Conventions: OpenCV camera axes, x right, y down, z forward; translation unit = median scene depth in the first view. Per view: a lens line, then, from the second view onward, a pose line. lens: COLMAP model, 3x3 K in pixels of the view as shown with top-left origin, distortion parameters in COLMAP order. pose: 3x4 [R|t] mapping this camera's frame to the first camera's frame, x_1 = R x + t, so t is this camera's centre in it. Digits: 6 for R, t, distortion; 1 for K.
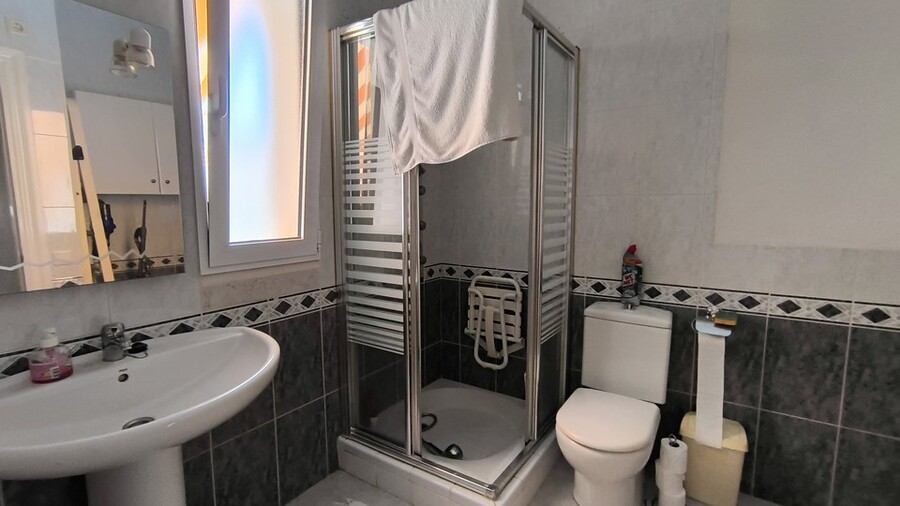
lens RADIAL K [[421.1, 0, 469.4], [0, 421.1, 253.2], [0, 0, 1]] dist [-0.008011, 0.003980]
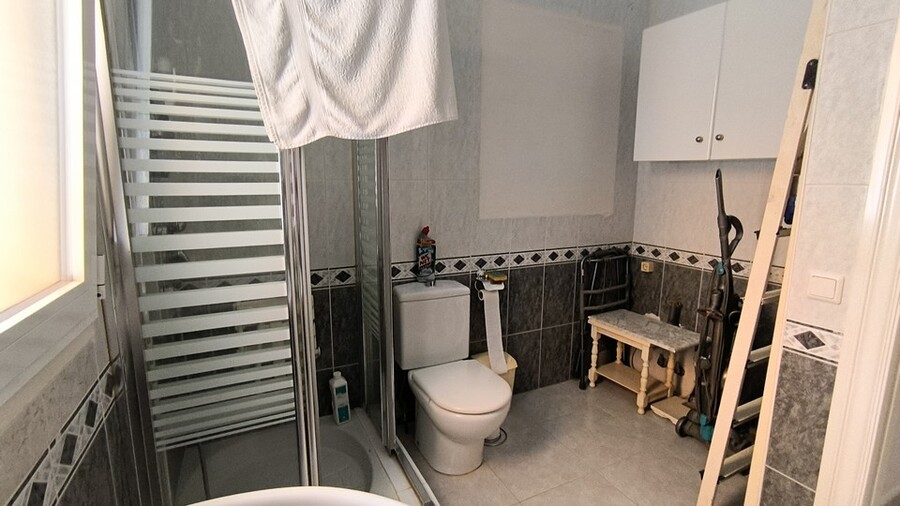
lens RADIAL K [[421.1, 0, 452.8], [0, 421.1, 253.9], [0, 0, 1]] dist [-0.008011, 0.003980]
pose [[0.510842, -0.145203, 0.847323, -0.576231], [0.094353, 0.989148, 0.112623, -0.075936], [-0.854481, 0.022415, 0.518998, 0.442947]]
